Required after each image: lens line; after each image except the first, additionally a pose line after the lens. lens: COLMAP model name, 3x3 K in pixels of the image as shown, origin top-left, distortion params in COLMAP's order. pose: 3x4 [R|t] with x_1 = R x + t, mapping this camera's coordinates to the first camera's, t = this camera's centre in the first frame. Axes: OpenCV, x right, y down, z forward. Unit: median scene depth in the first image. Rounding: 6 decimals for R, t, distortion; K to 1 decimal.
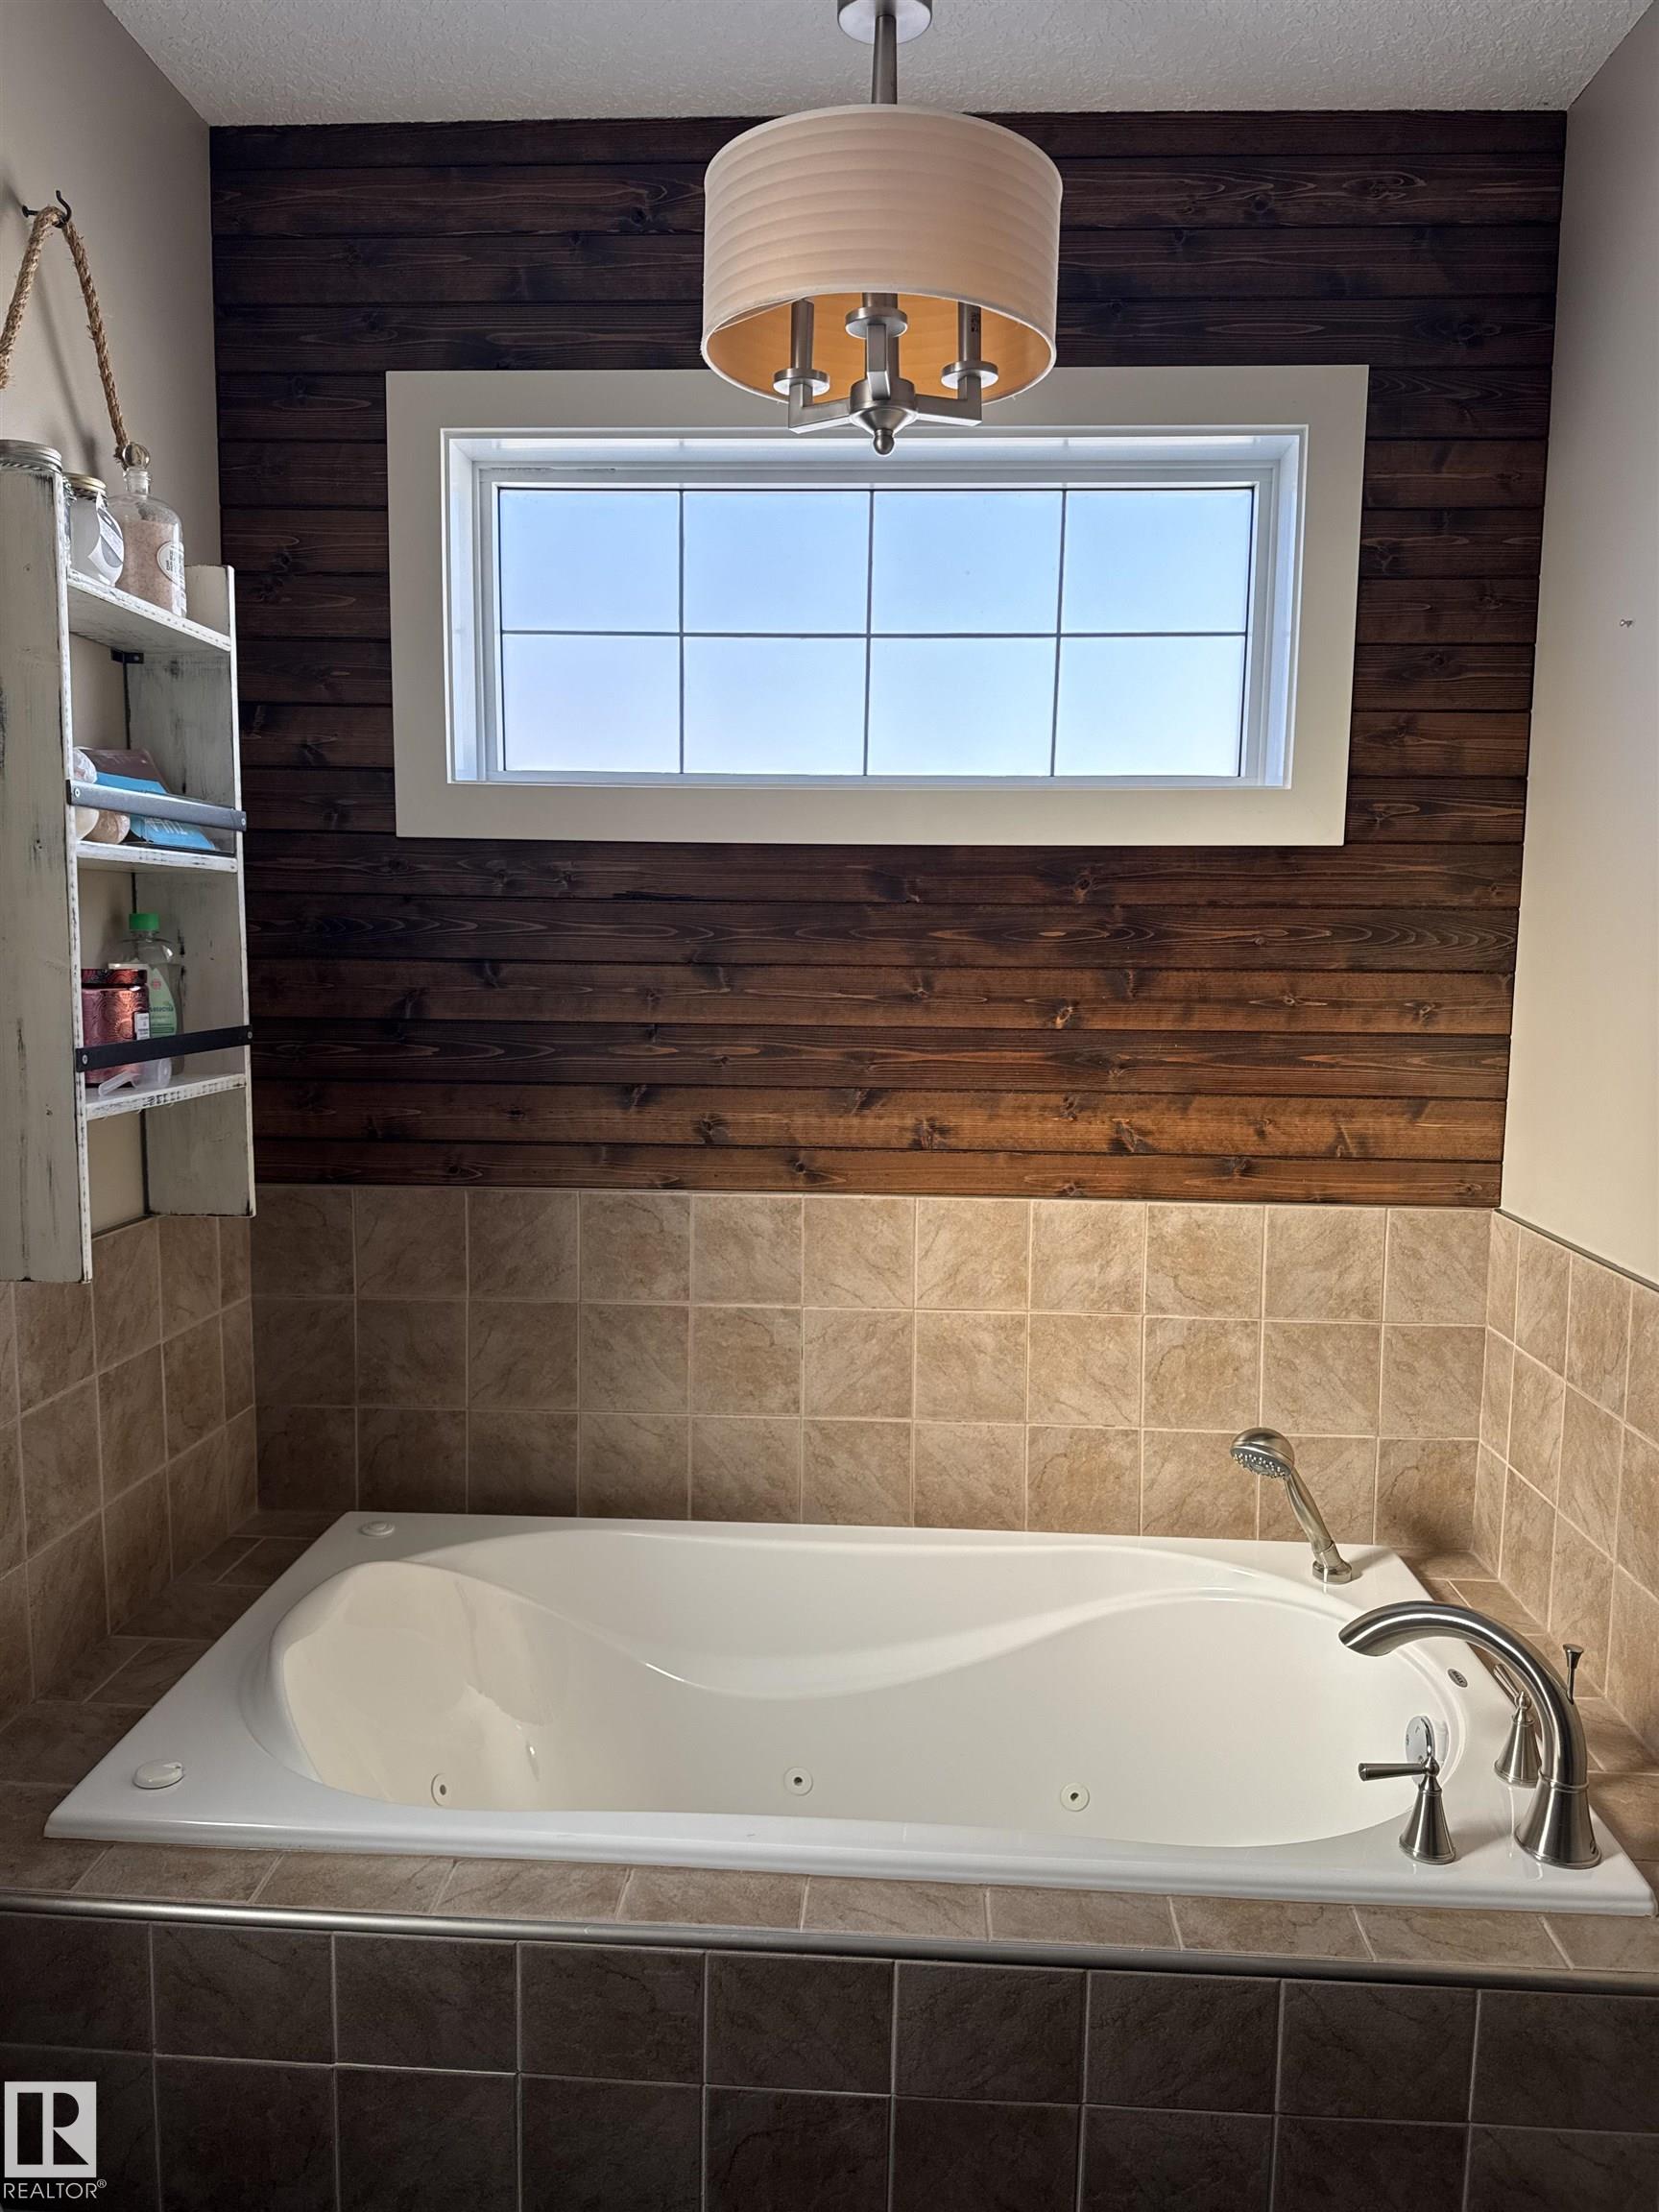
lens RADIAL K [[1602.0, 0, 826.4], [0, 1602.0, 1139.4], [0, 0, 1]] dist [0.134133, -0.196513]
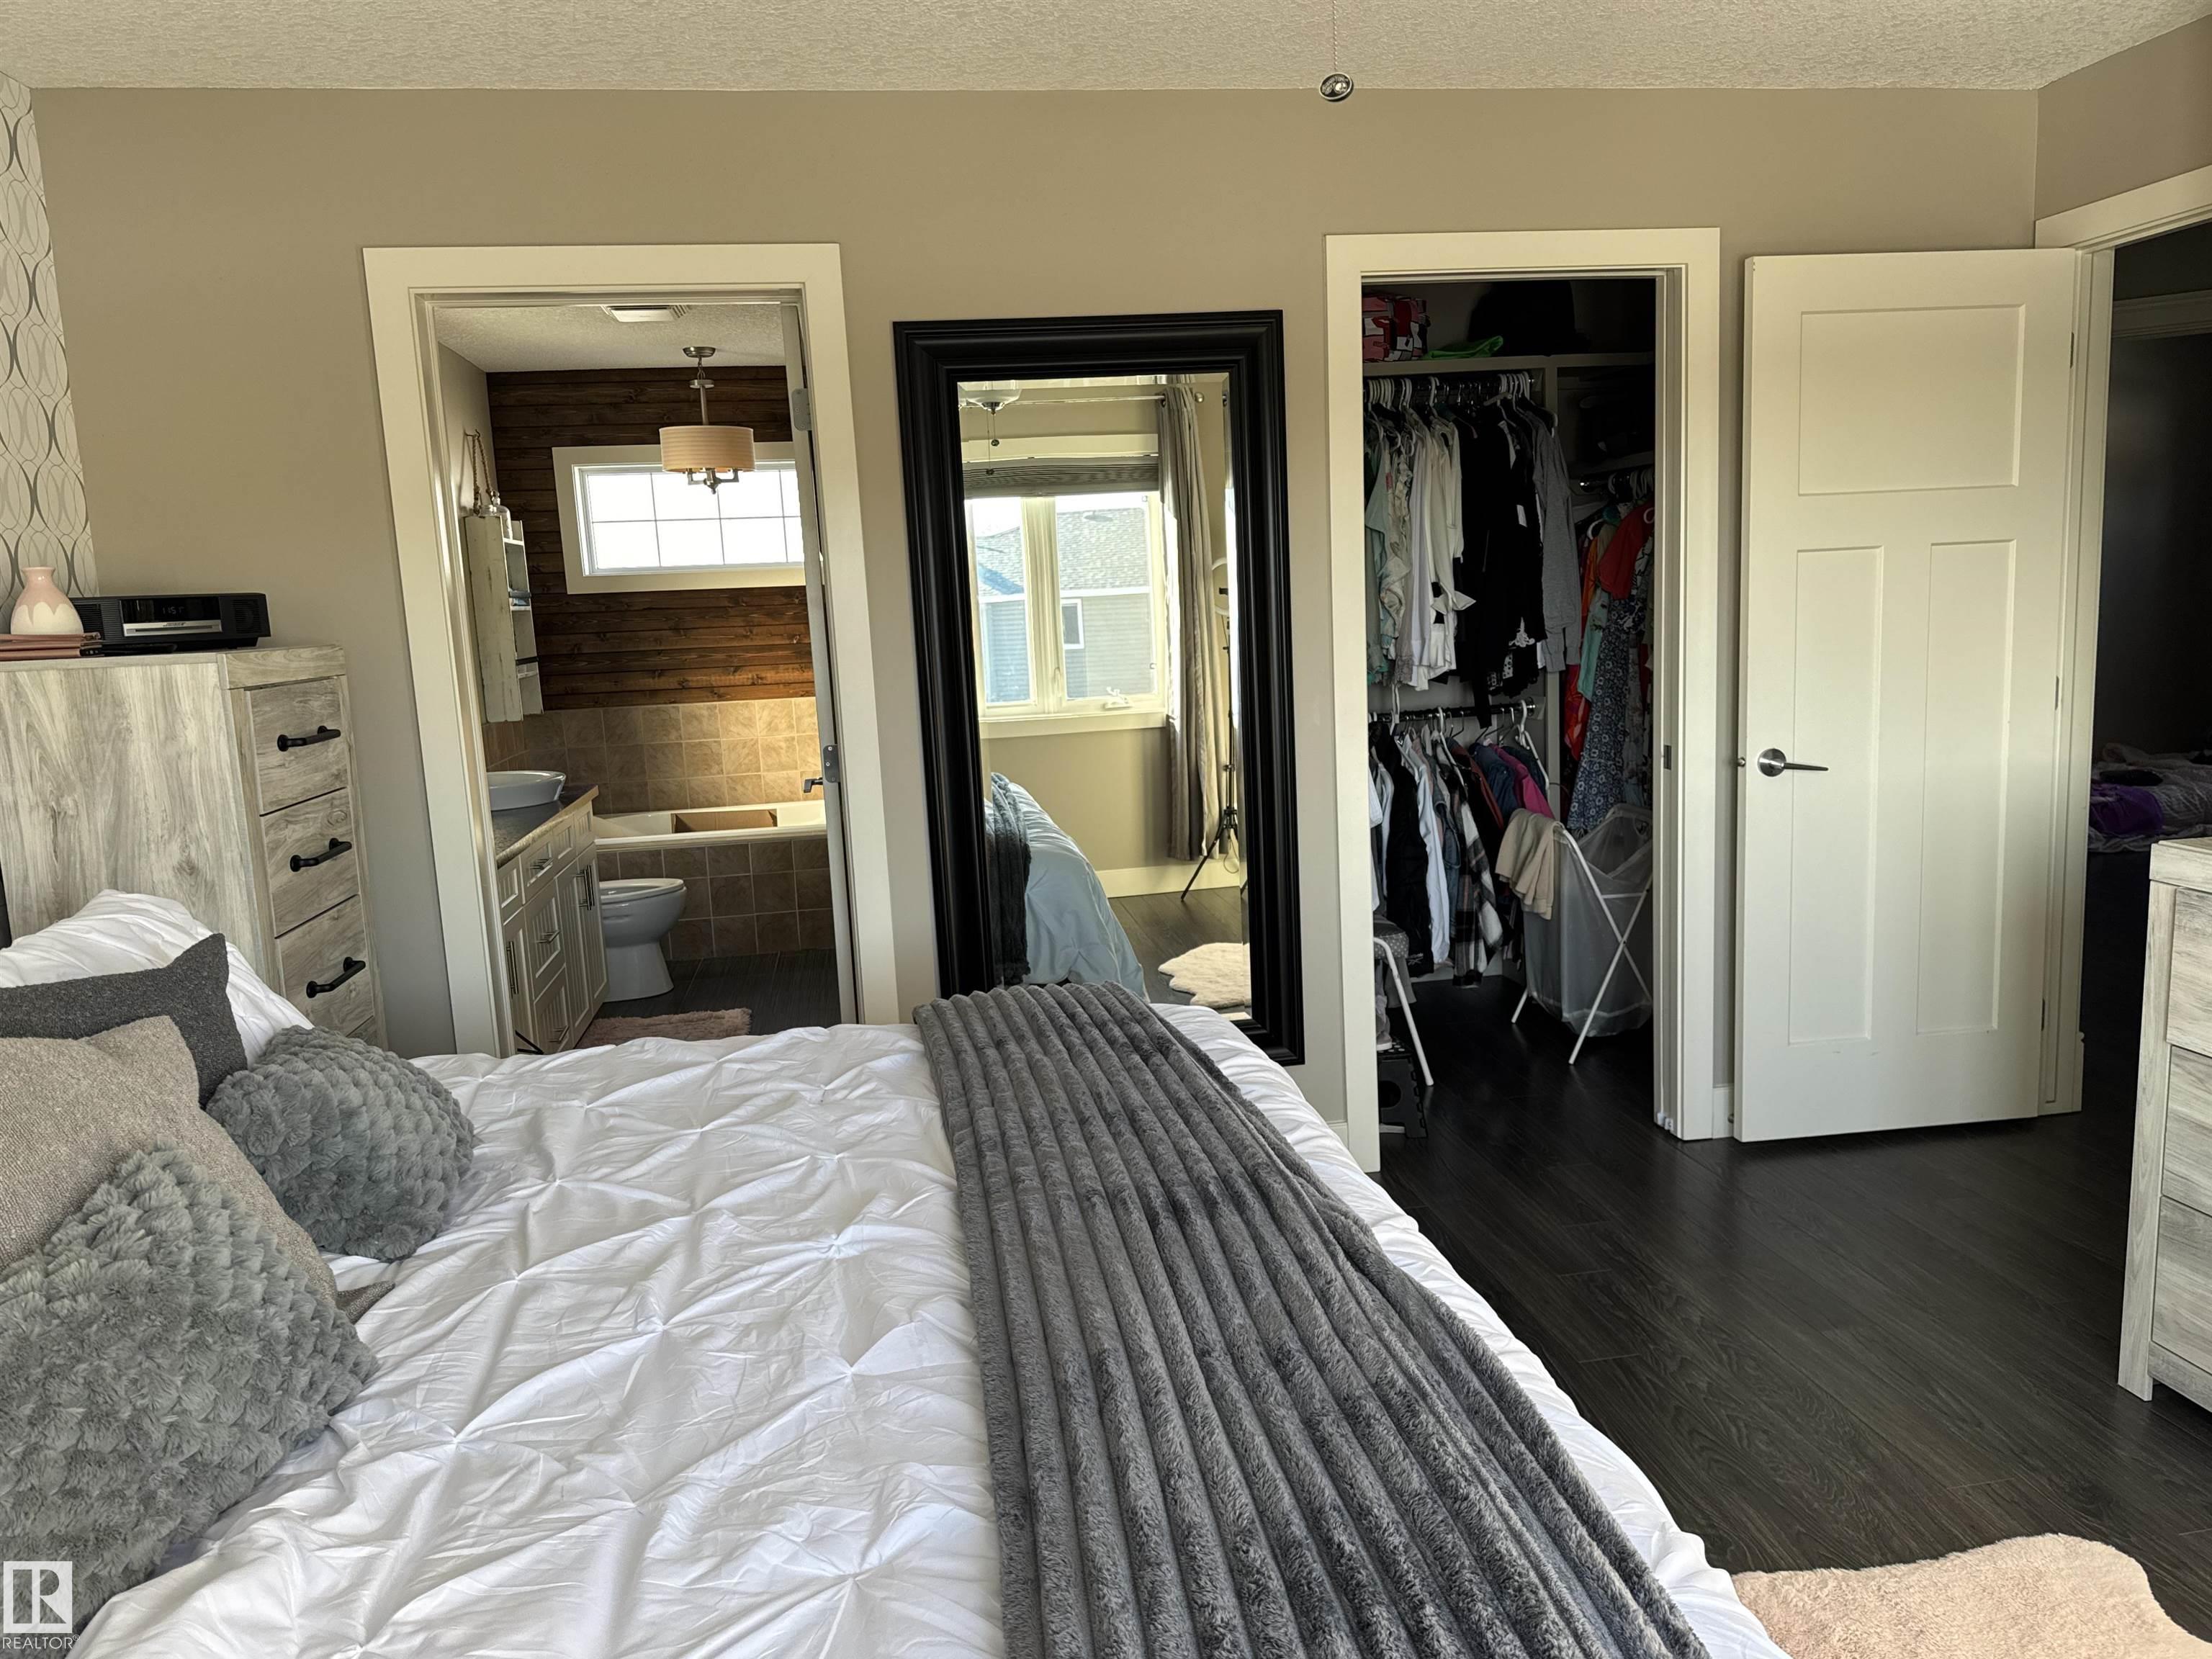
lens RADIAL K [[1555.8, 0, 1107.9], [0, 1555.8, 840.9], [0, 0, 1]] dist [0.133909, -0.151934]
pose [[0.974323, -0.093232, 0.204945, 0.076626], [0.087413, 0.995474, 0.037286, 0.259820], [-0.207494, -0.018414, 0.978063, -2.173469]]
